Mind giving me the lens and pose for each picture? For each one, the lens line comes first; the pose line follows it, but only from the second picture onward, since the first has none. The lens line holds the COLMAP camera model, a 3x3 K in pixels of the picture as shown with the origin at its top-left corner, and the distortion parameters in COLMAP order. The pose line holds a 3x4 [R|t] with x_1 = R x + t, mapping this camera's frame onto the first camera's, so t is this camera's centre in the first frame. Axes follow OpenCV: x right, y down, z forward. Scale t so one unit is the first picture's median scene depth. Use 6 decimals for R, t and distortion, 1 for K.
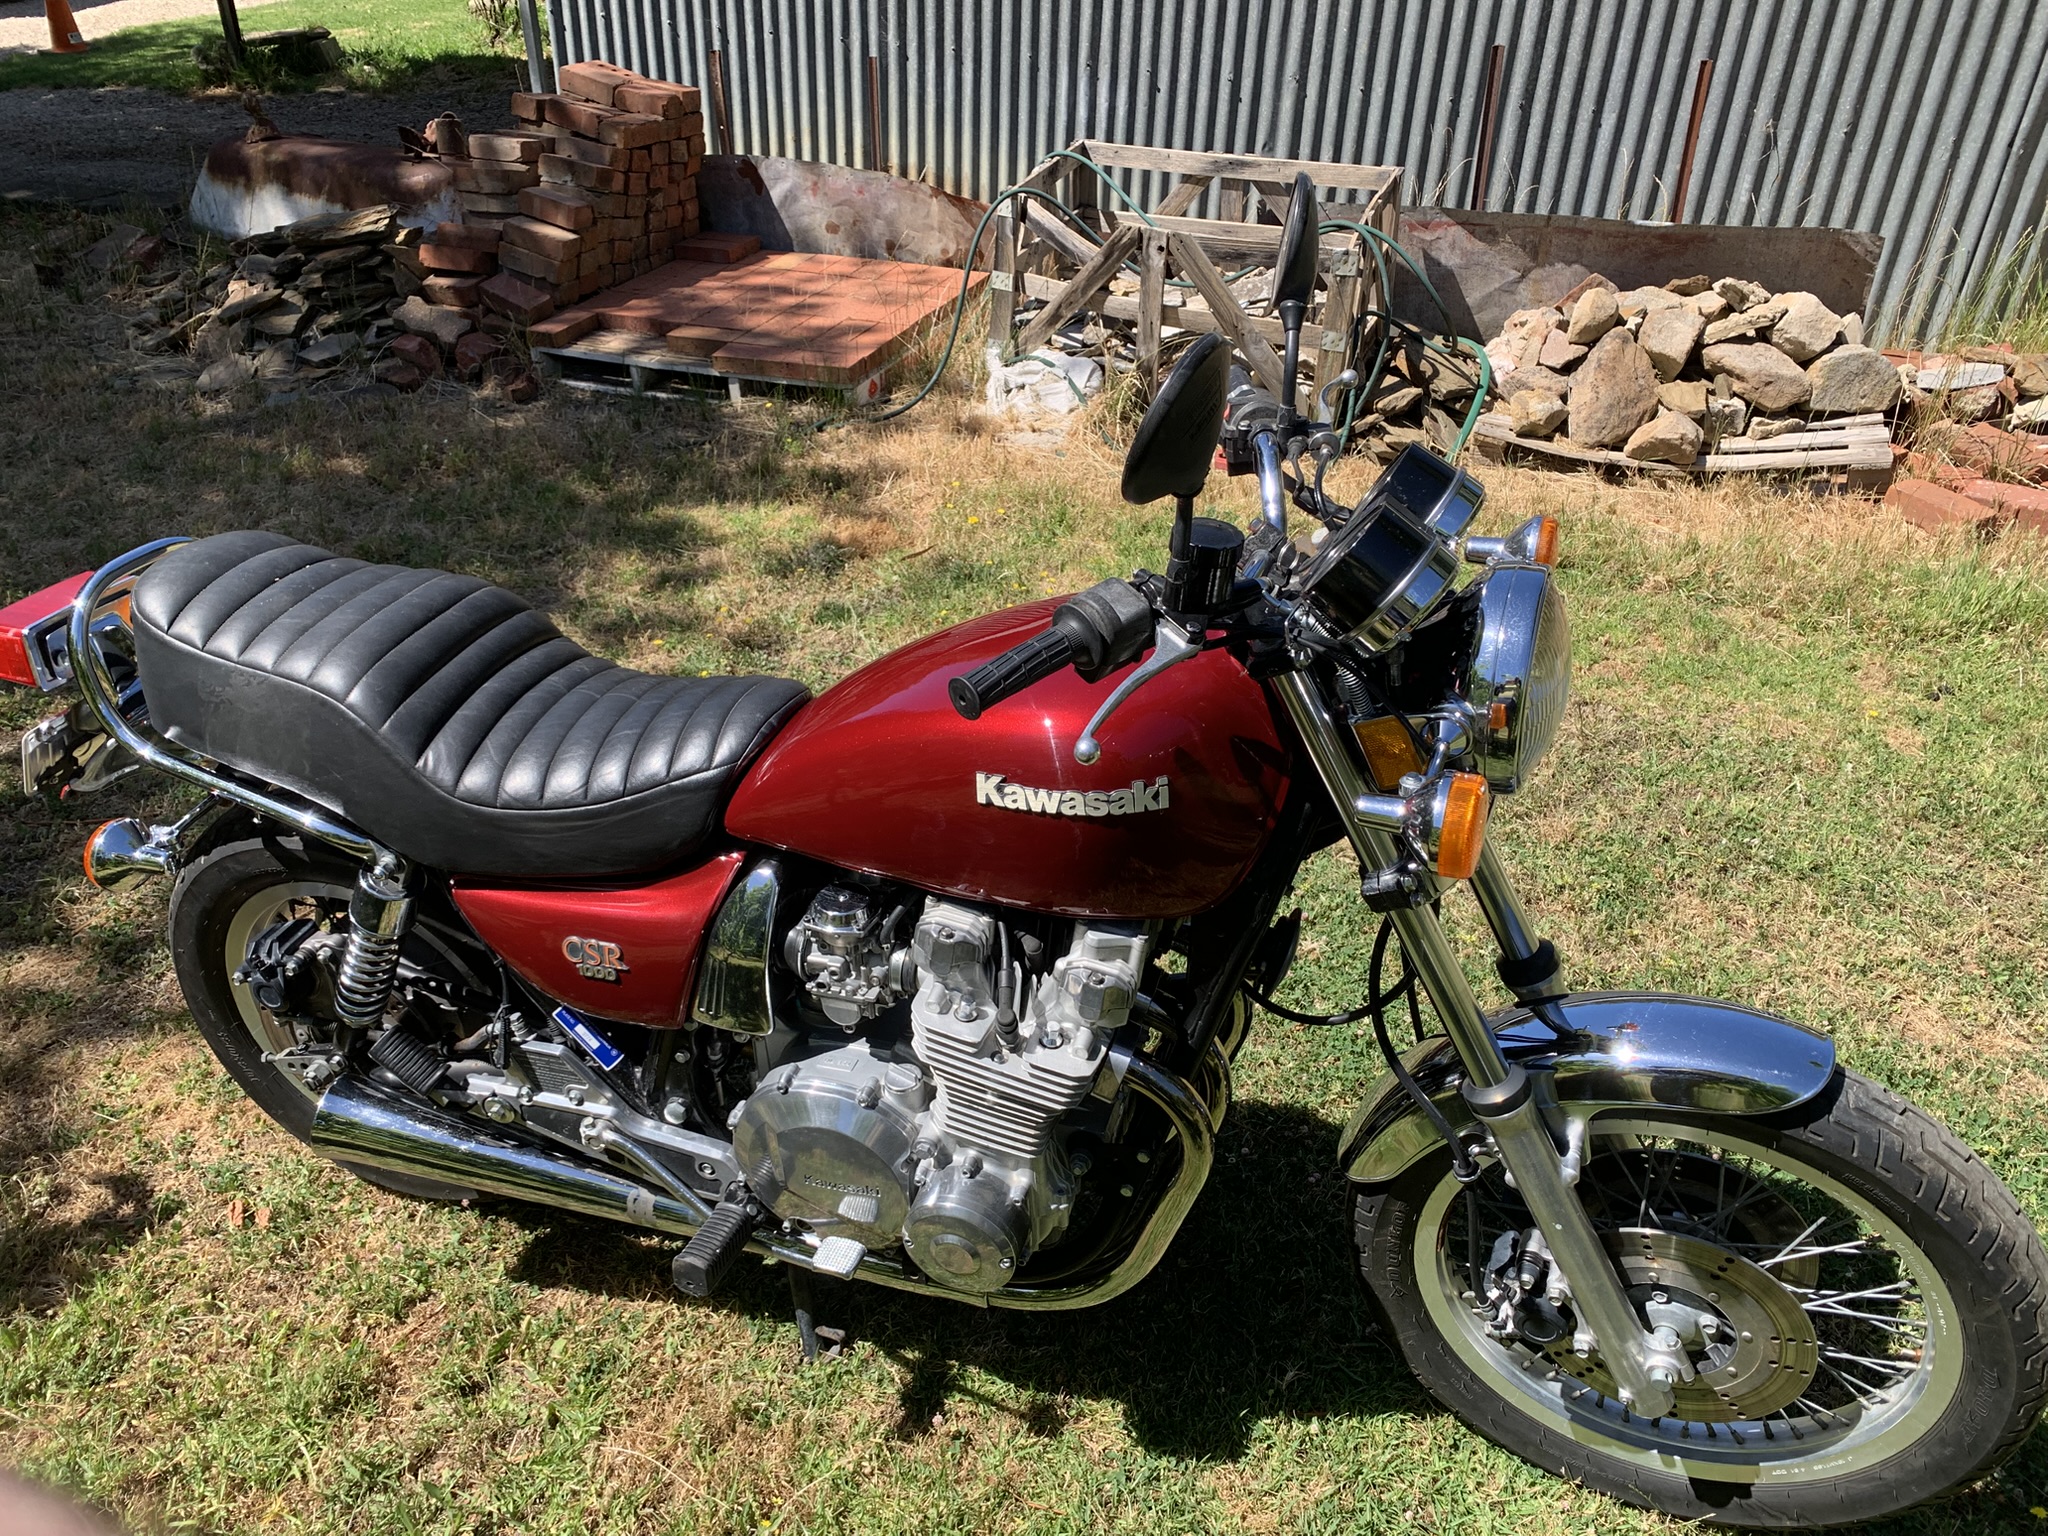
lens RADIAL K [[1551.3, 0, 1024.0], [0, 1551.3, 768.0], [0, 0, 1]] dist [0.081557, -0.139121]
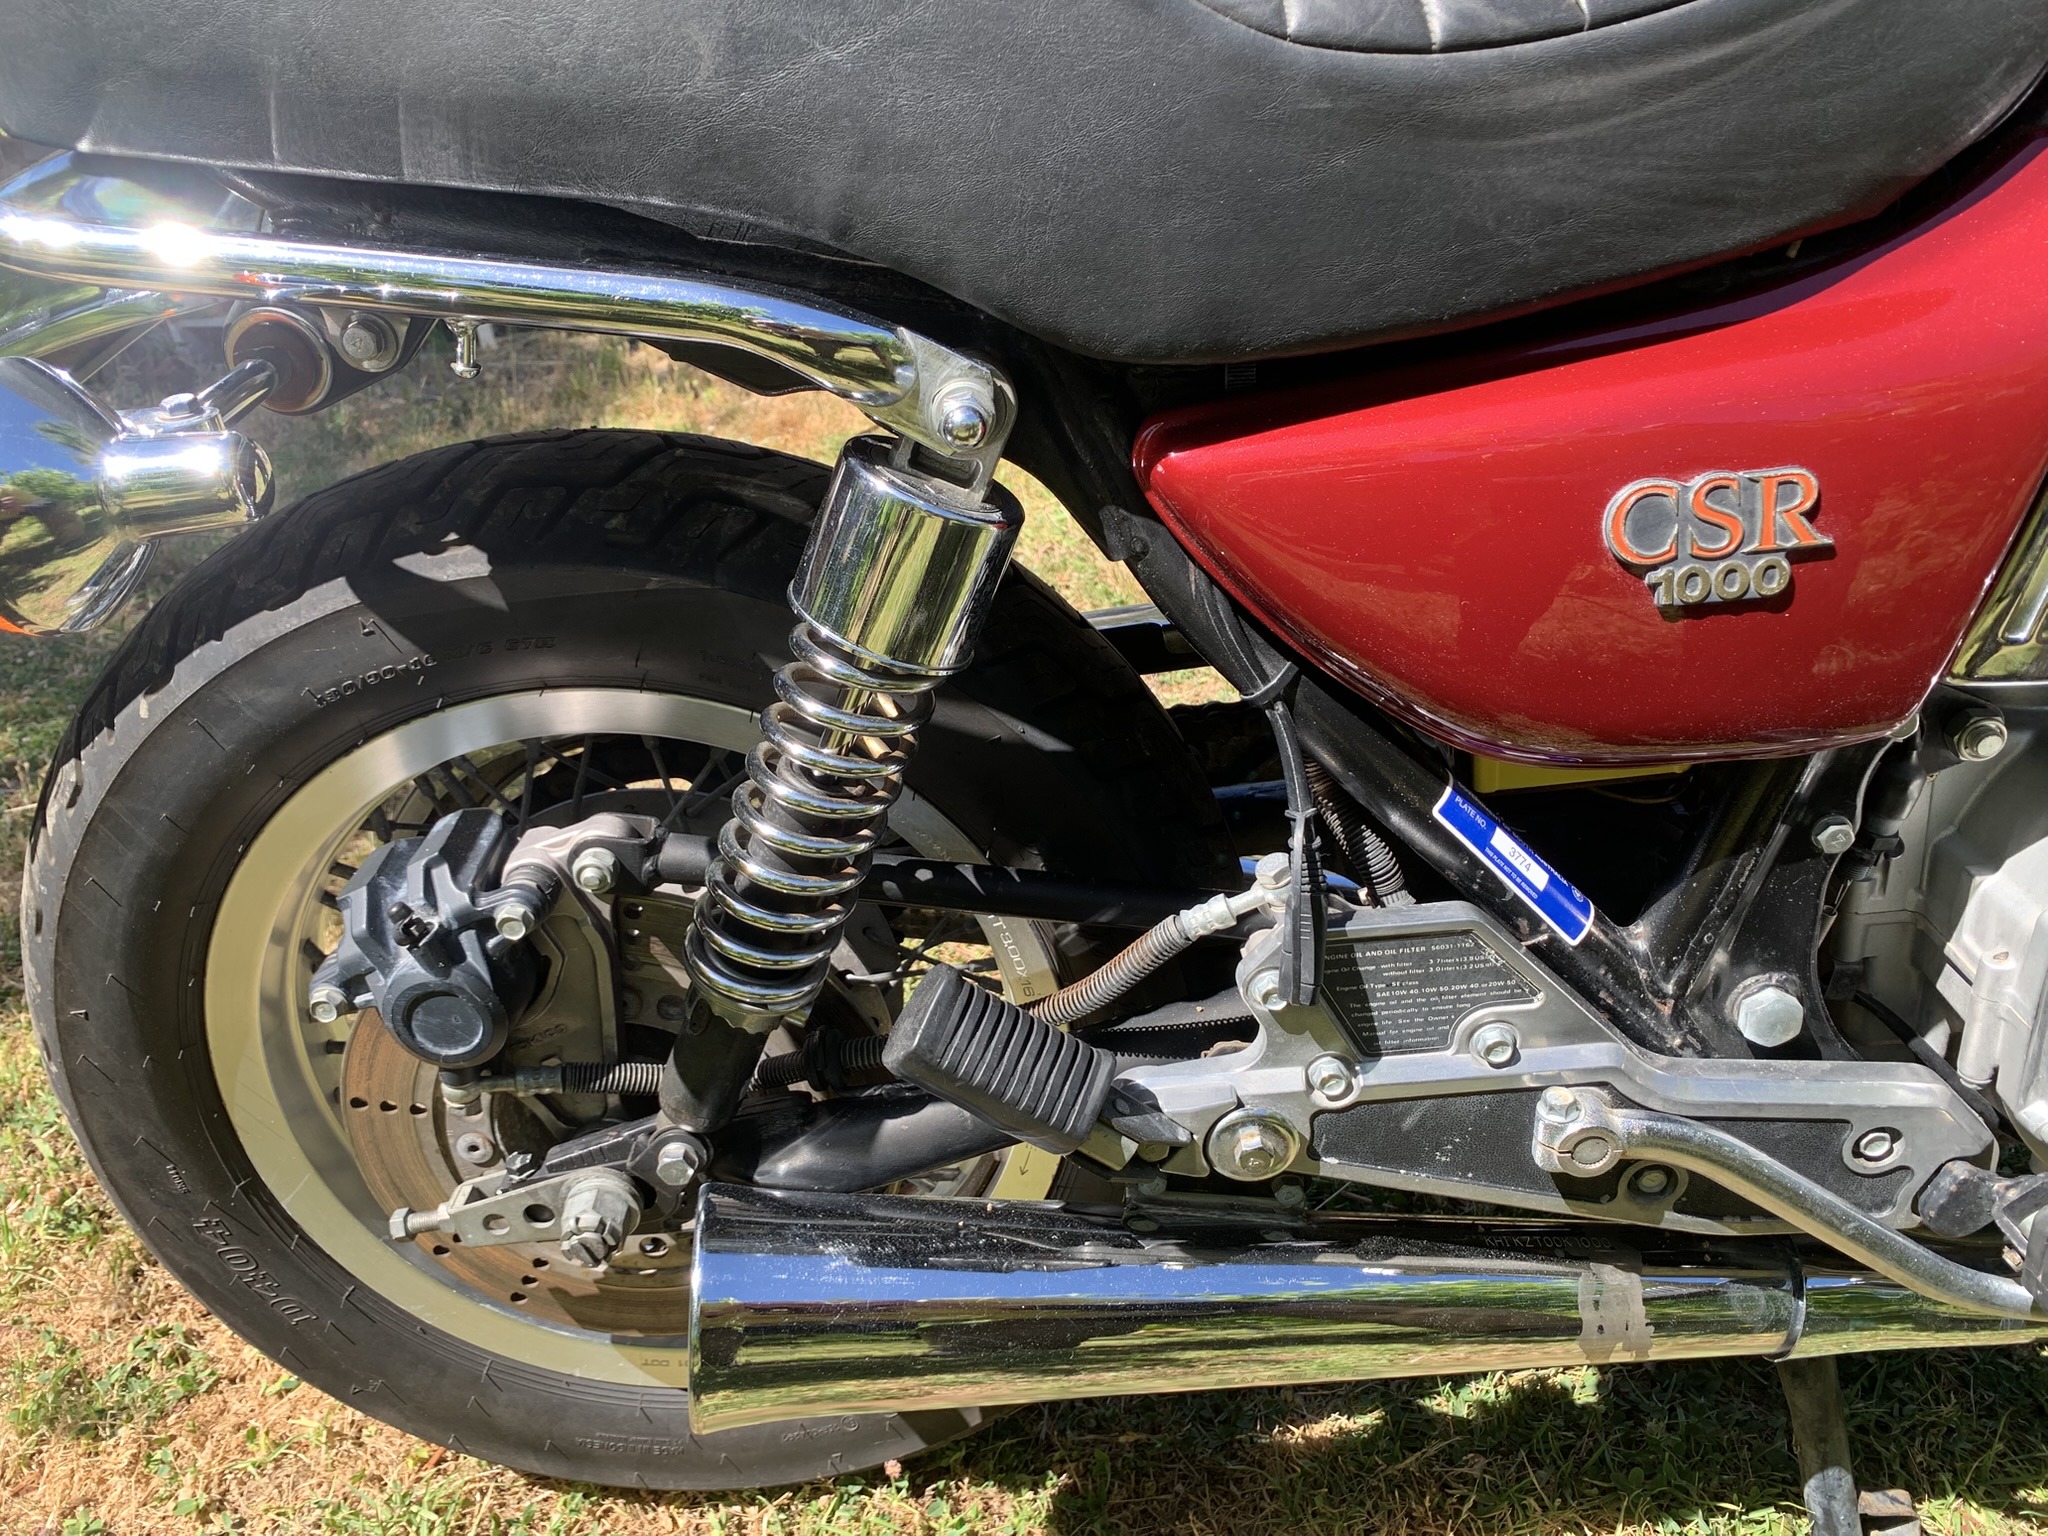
lens RADIAL K [[1551.3, 0, 1024.0], [0, 1551.3, 768.0], [0, 0, 1]] dist [0.081557, -0.139121]
pose [[0.951220, -0.192705, 0.240927, -0.466211], [0.209635, 0.976674, -0.046487, 0.143955], [-0.226349, 0.094726, 0.969429, 0.675582]]
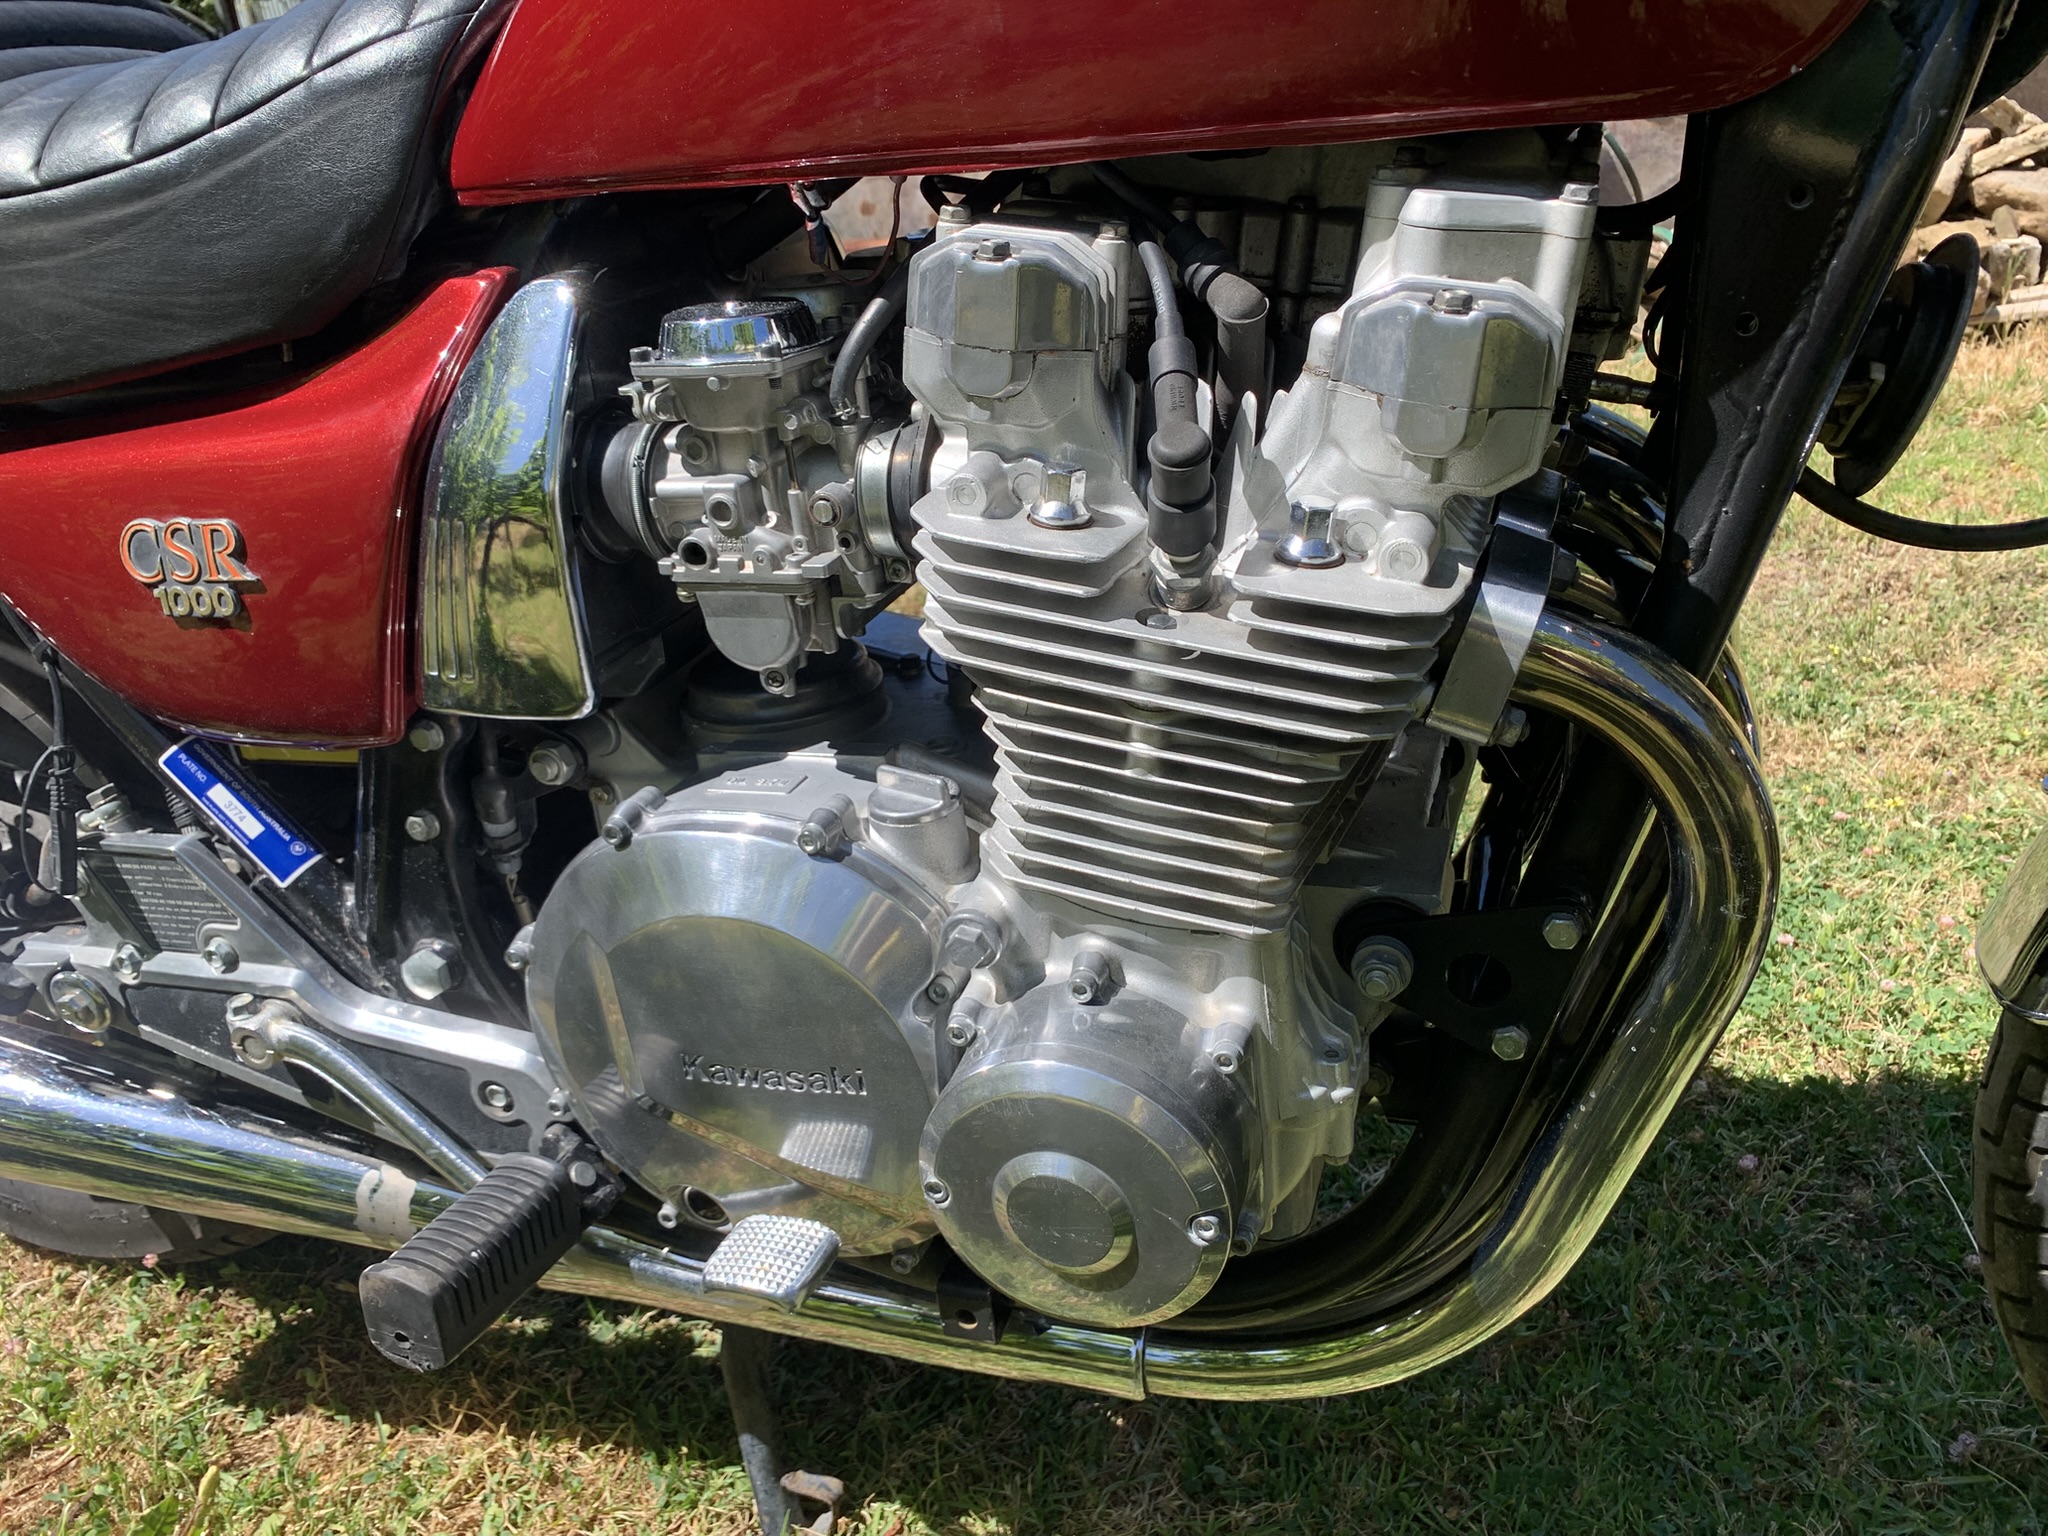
lens RADIAL K [[1591.9, 0, 1024.0], [0, 1591.9, 768.0], [0, 0, 1]] dist [0.006351, 0.016290]
pose [[0.997562, -0.048757, -0.049931, -0.025889], [0.043180, 0.993293, -0.107259, 0.218389], [0.054826, 0.104841, 0.992977, 0.546180]]
